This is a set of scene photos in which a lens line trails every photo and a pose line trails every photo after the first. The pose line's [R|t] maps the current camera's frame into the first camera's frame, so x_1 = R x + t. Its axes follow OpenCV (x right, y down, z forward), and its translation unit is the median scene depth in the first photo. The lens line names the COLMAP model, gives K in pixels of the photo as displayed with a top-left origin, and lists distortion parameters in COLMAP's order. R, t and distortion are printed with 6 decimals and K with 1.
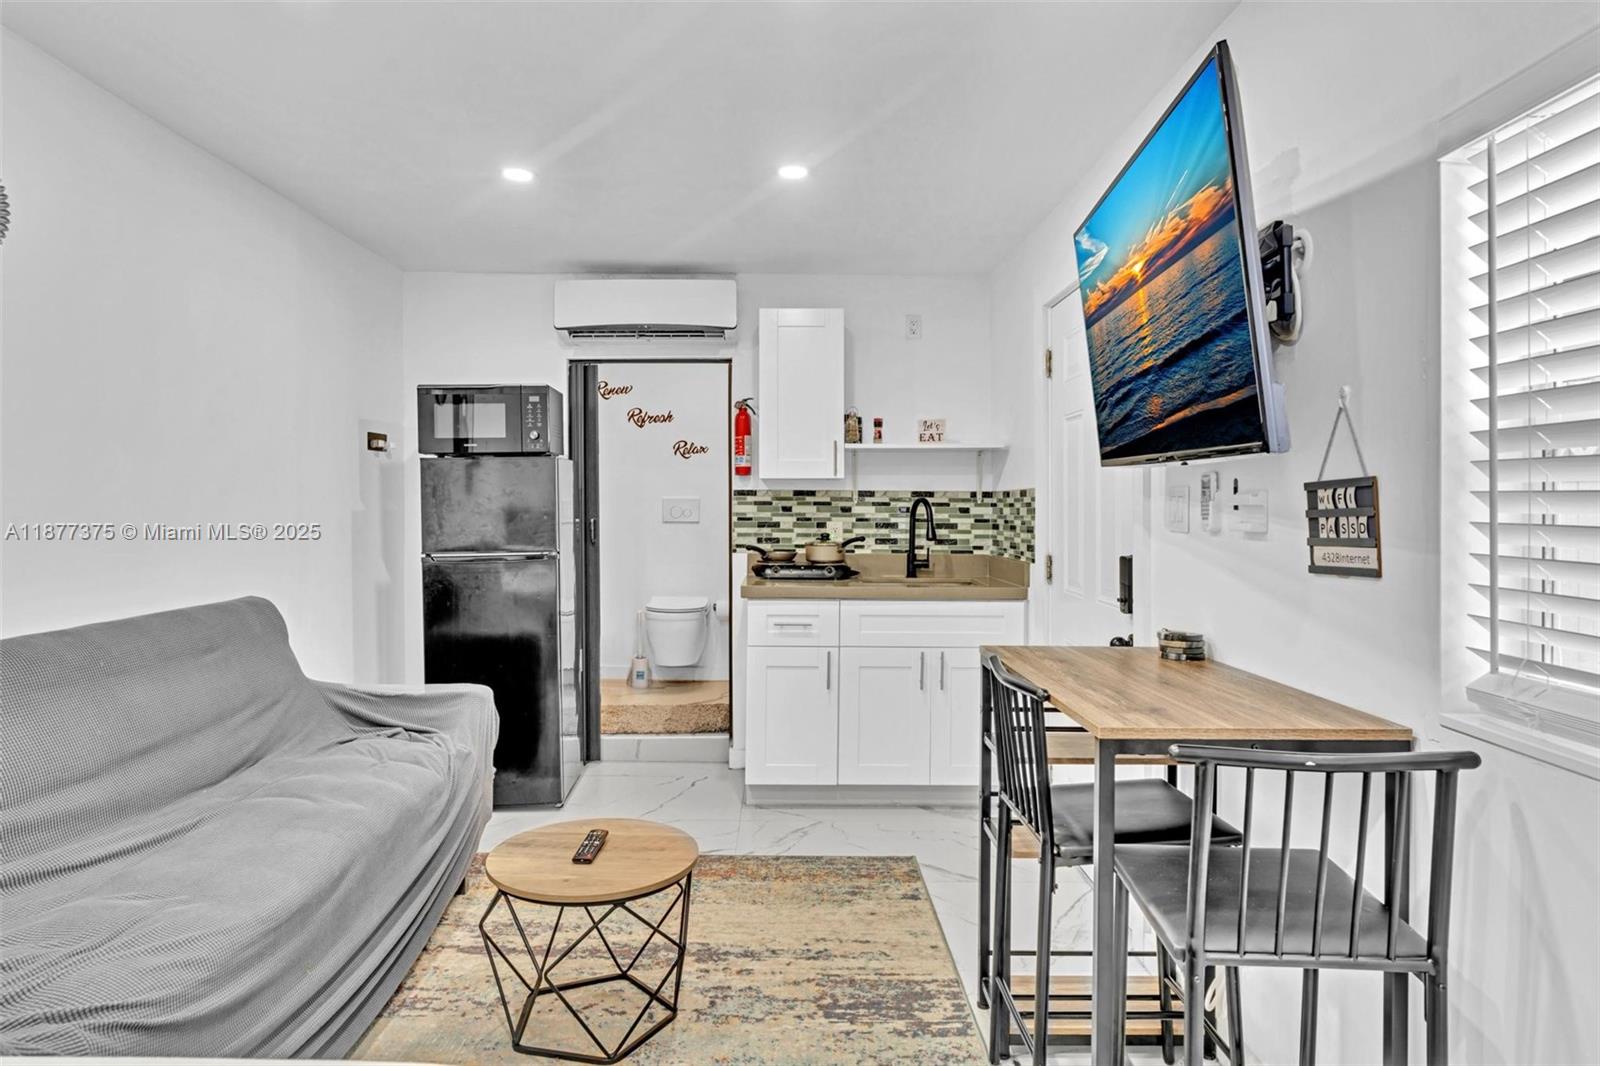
lens RADIAL K [[933.8, 0, 802.1], [0, 933.8, 507.2], [0, 0, 1]] dist [-0.004661, -0.000318]
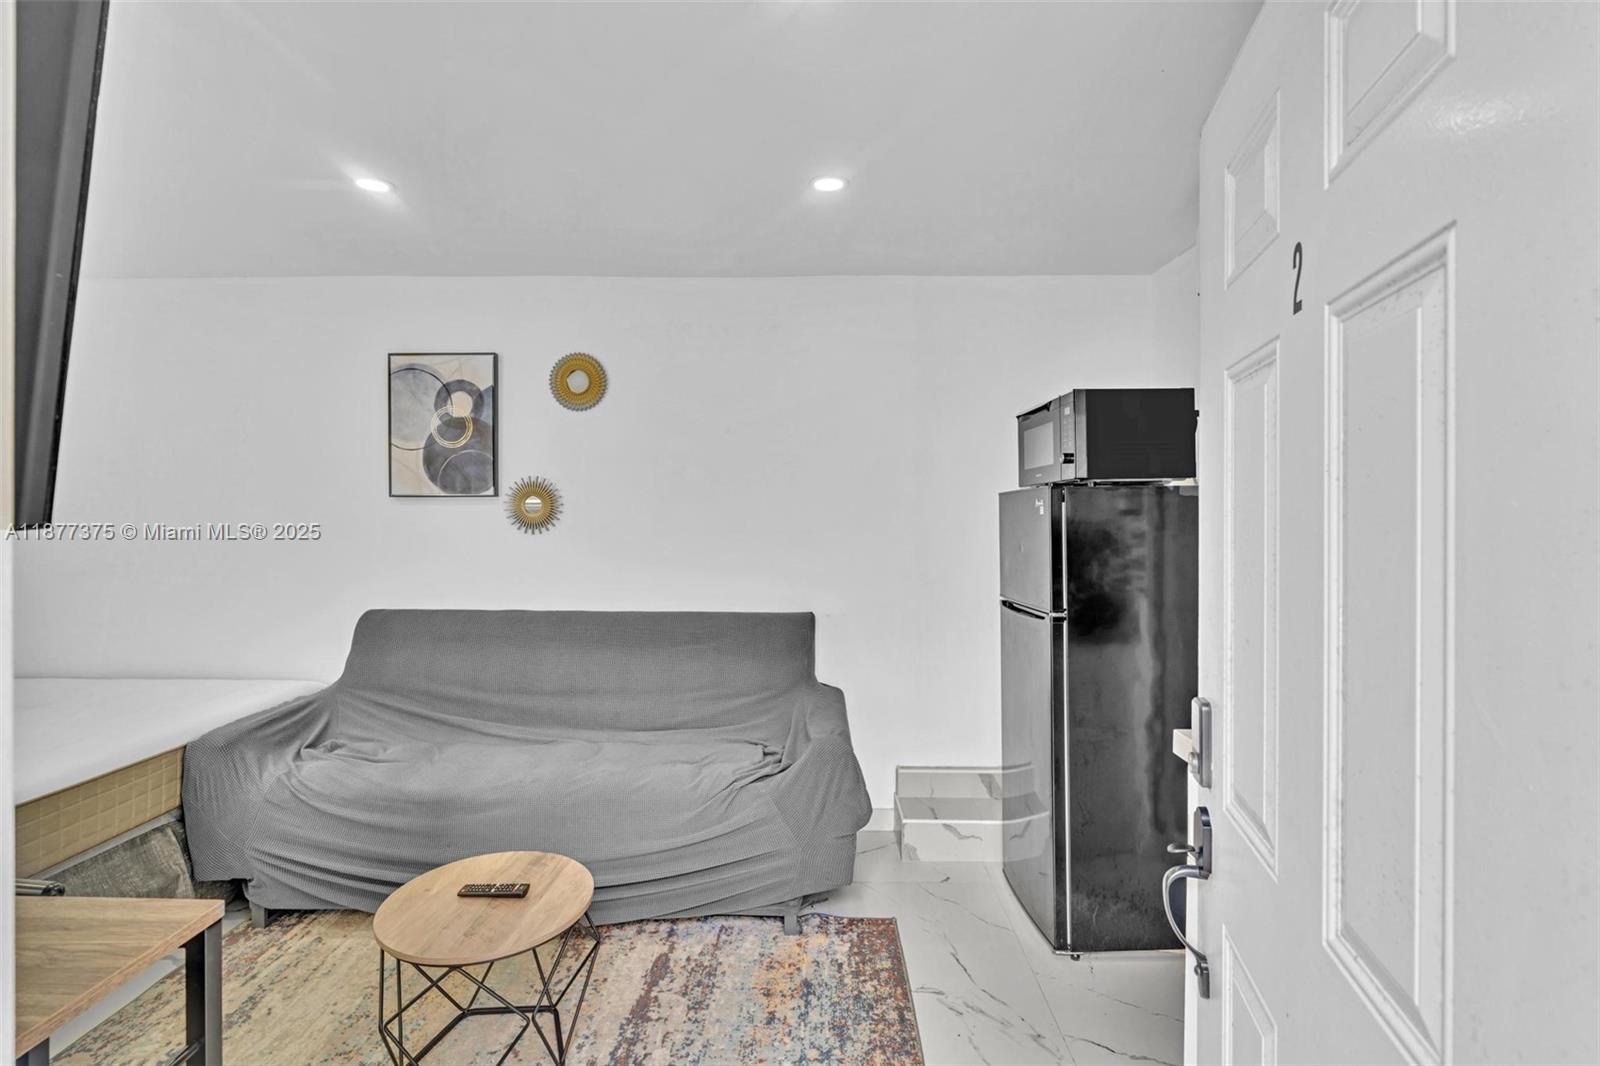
lens RADIAL K [[763.3, 0, 795.6], [0, 763.3, 516.9], [0, 0, 1]] dist [0.000314, 0.001916]
pose [[-0.047030, 0.008026, -0.998861, 0.409053], [-0.005143, 0.999953, 0.008277, -0.039368], [0.998880, 0.005527, -0.046987, 0.938801]]
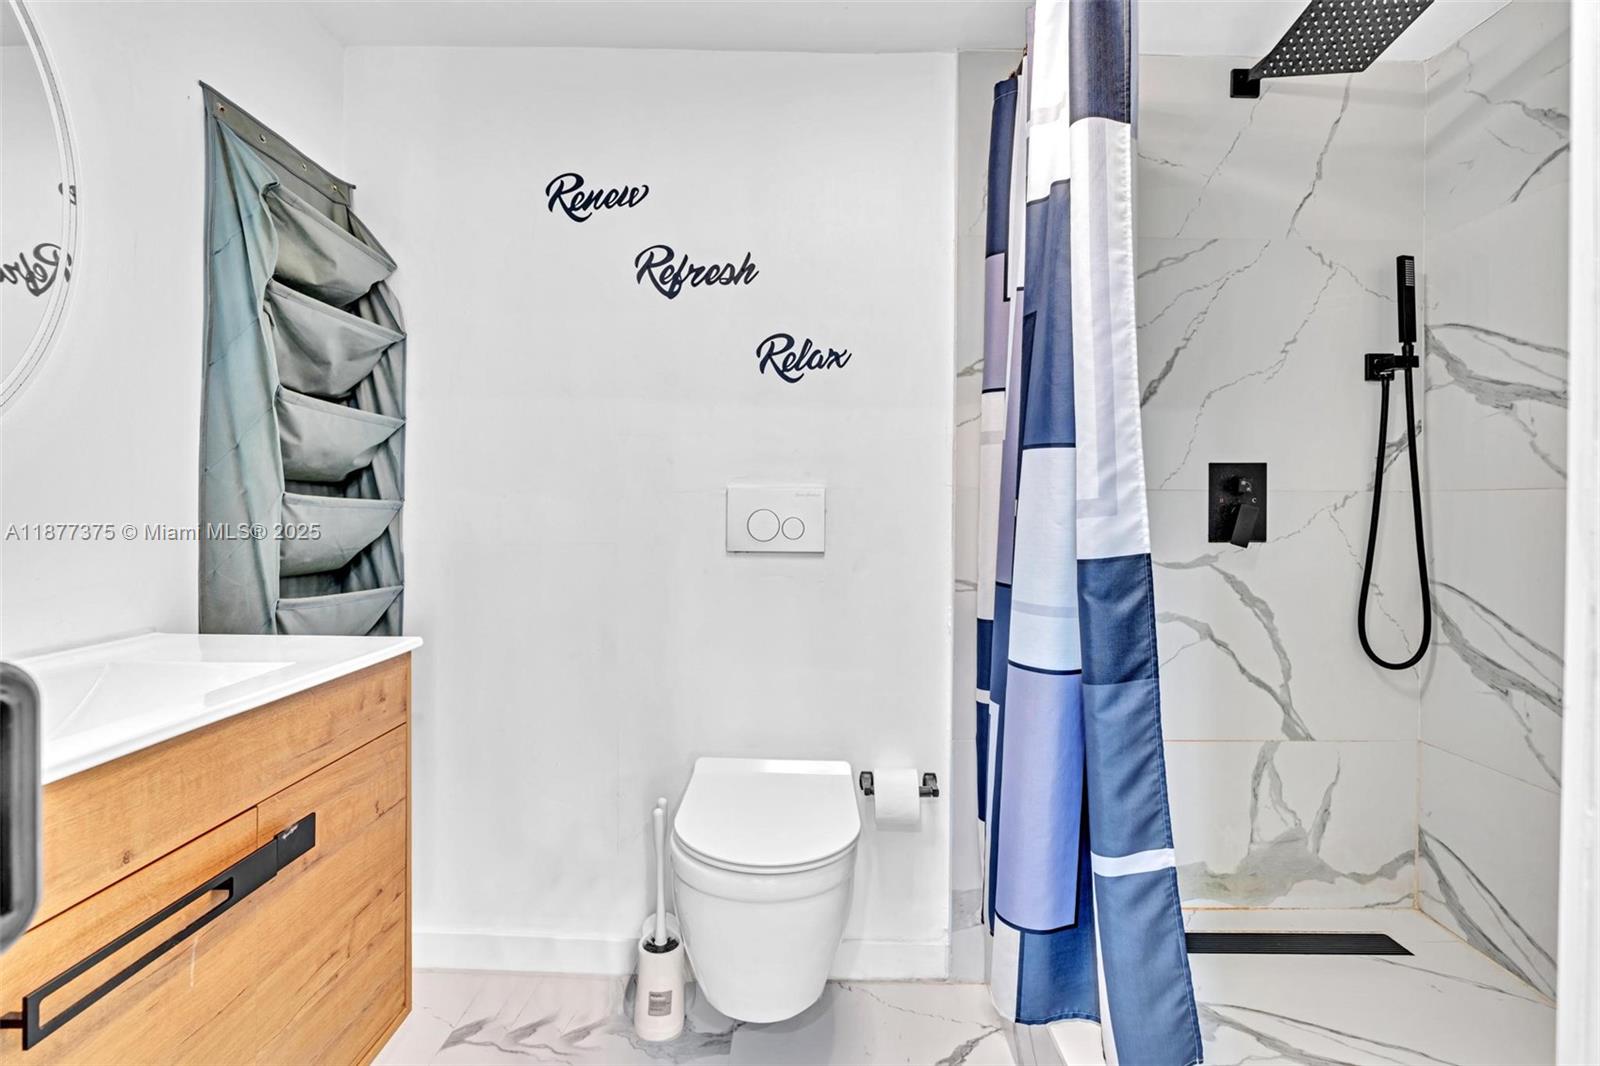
lens RADIAL K [[722.7, 0, 797.0], [0, 722.7, 539.1], [0, 0, 1]] dist [-0.001819, 0.000762]
pose [[0.999820, 0.014604, -0.012100, -0.211039], [-0.014173, 0.999290, 0.034906, 0.000981], [0.012602, -0.034729, 0.999317, 1.276175]]
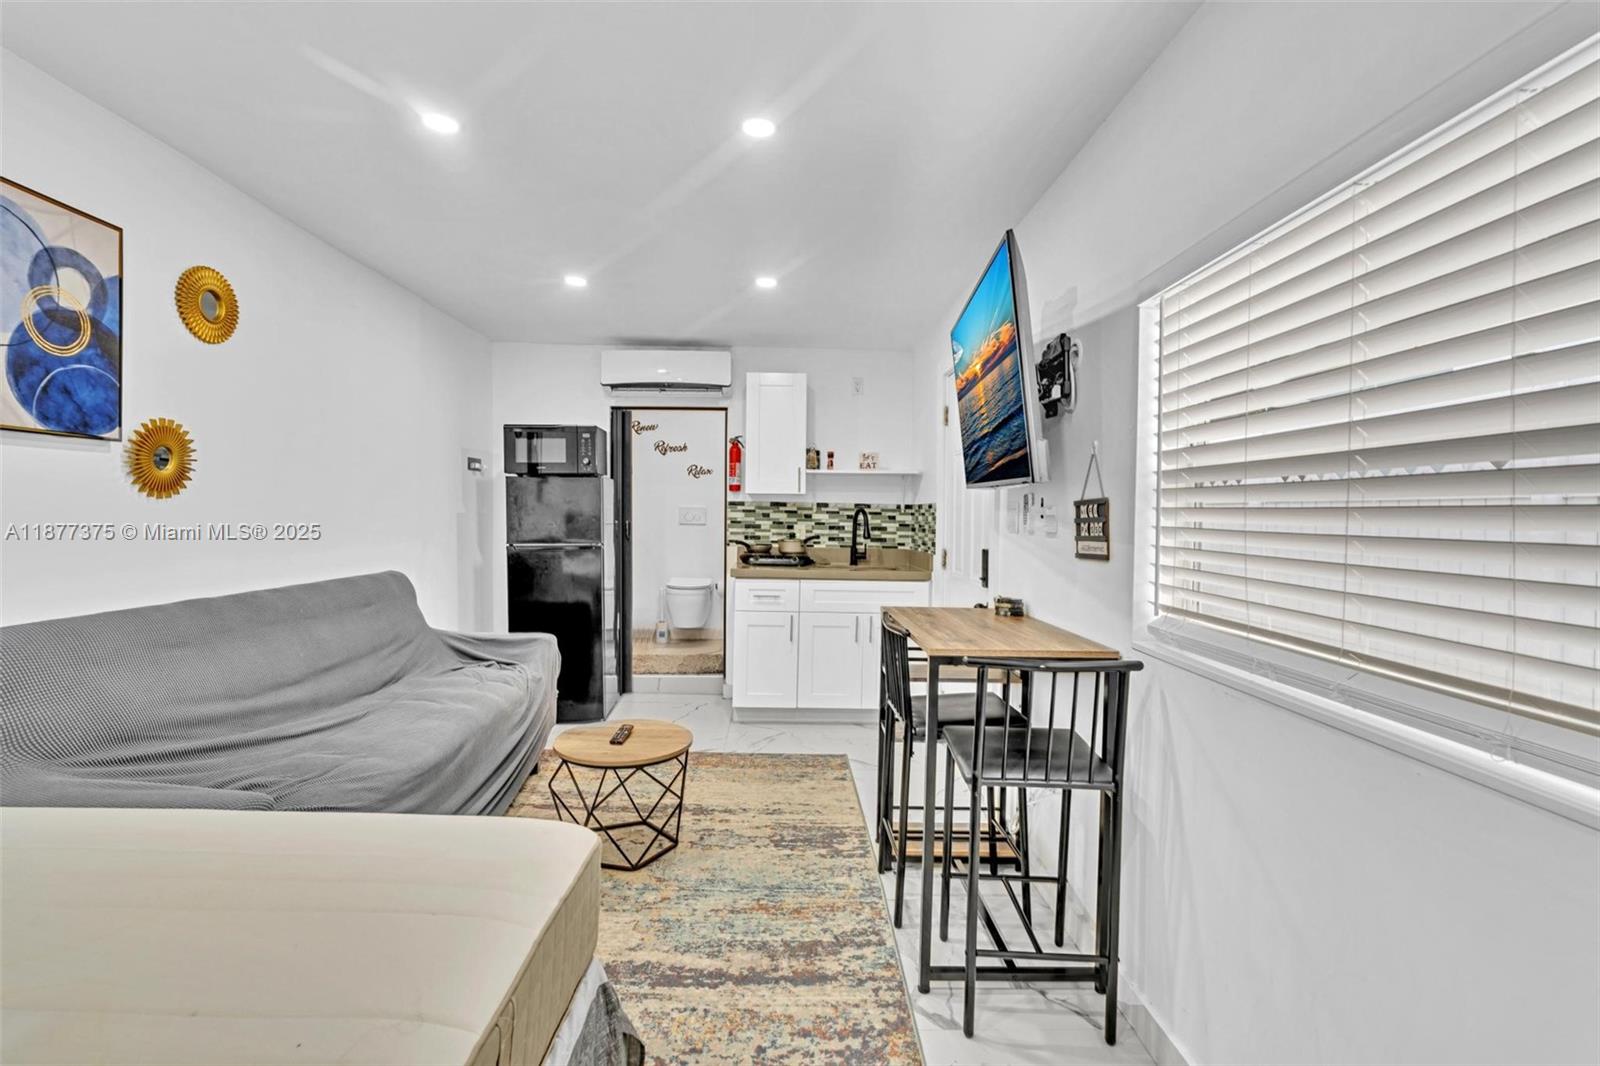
lens RADIAL K [[722.5, 0, 800.0], [0, 722.5, 533.0], [0, 0, 1]] dist [-0.008236, 0.000286]
pose [[0.999897, 0.011156, 0.009054, 0.034221], [-0.011375, 0.999634, 0.024529, 0.001650], [-0.008778, -0.024629, 0.999658, -0.118768]]
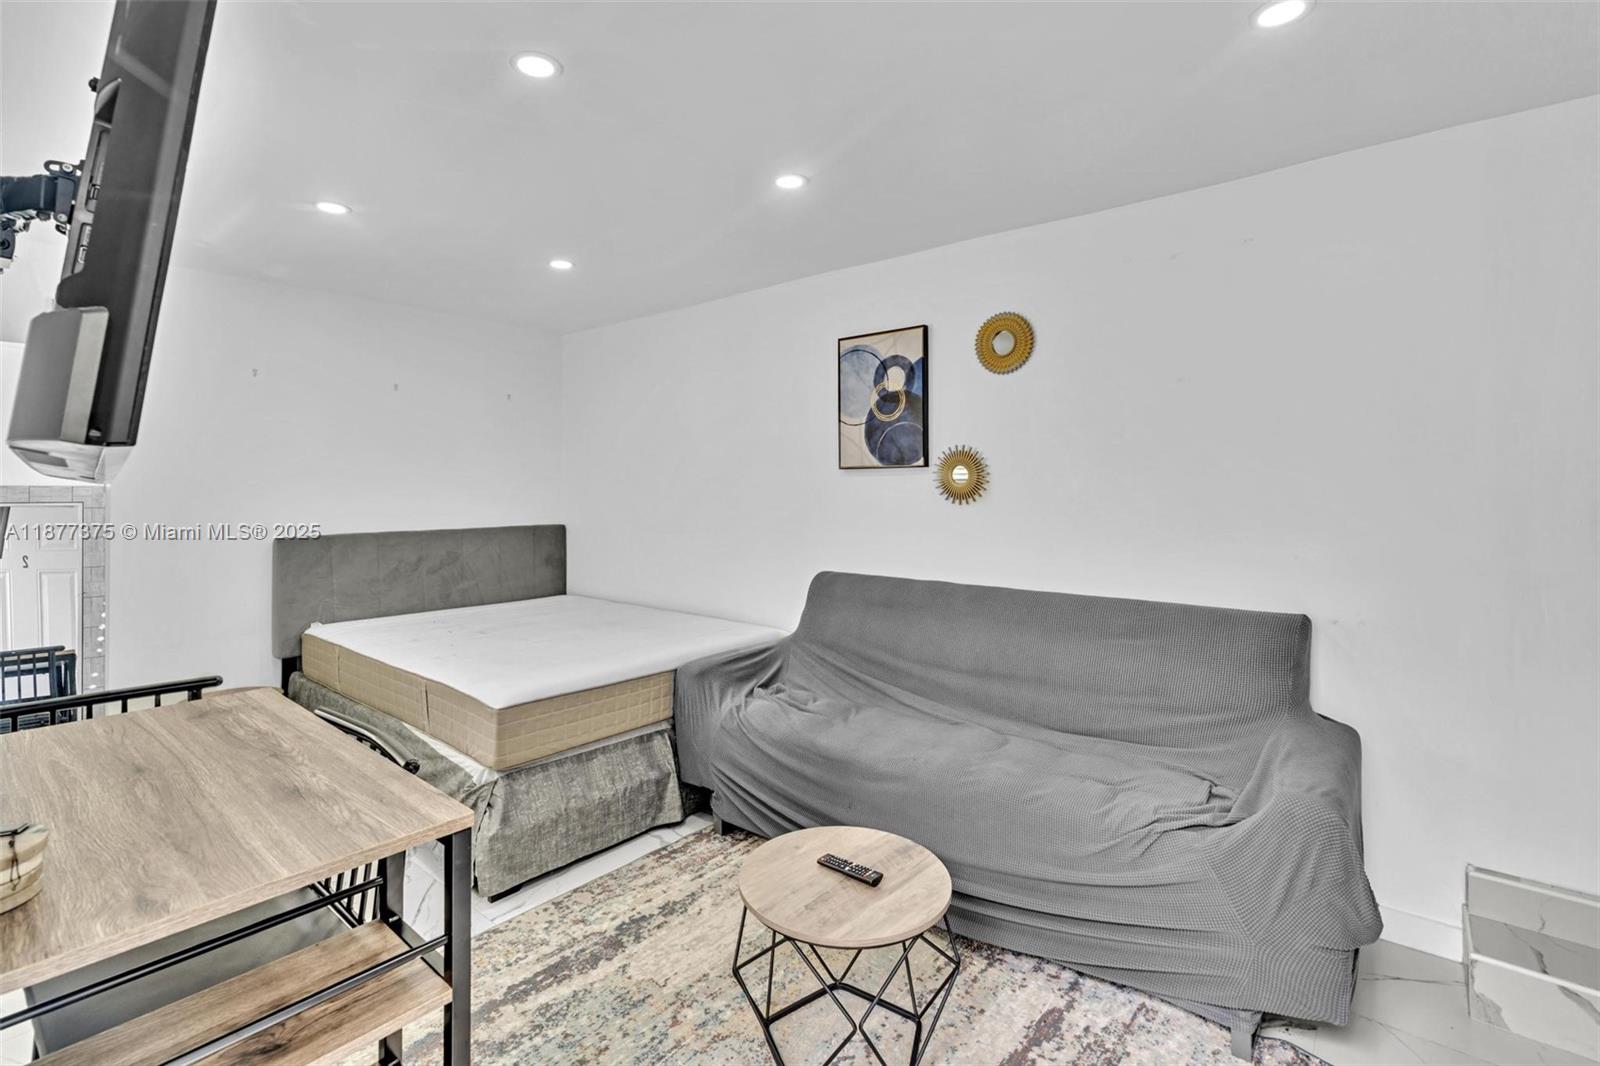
lens RADIAL K [[738.3, 0, 791.3], [0, 738.3, 478.5], [0, 0, 1]] dist [-0.002781, 0.000962]
pose [[-0.663182, -0.015597, -0.748295, 0.275853], [-0.004663, 0.999850, -0.016708, -0.023650], [0.748443, -0.007591, -0.663155, 1.009896]]
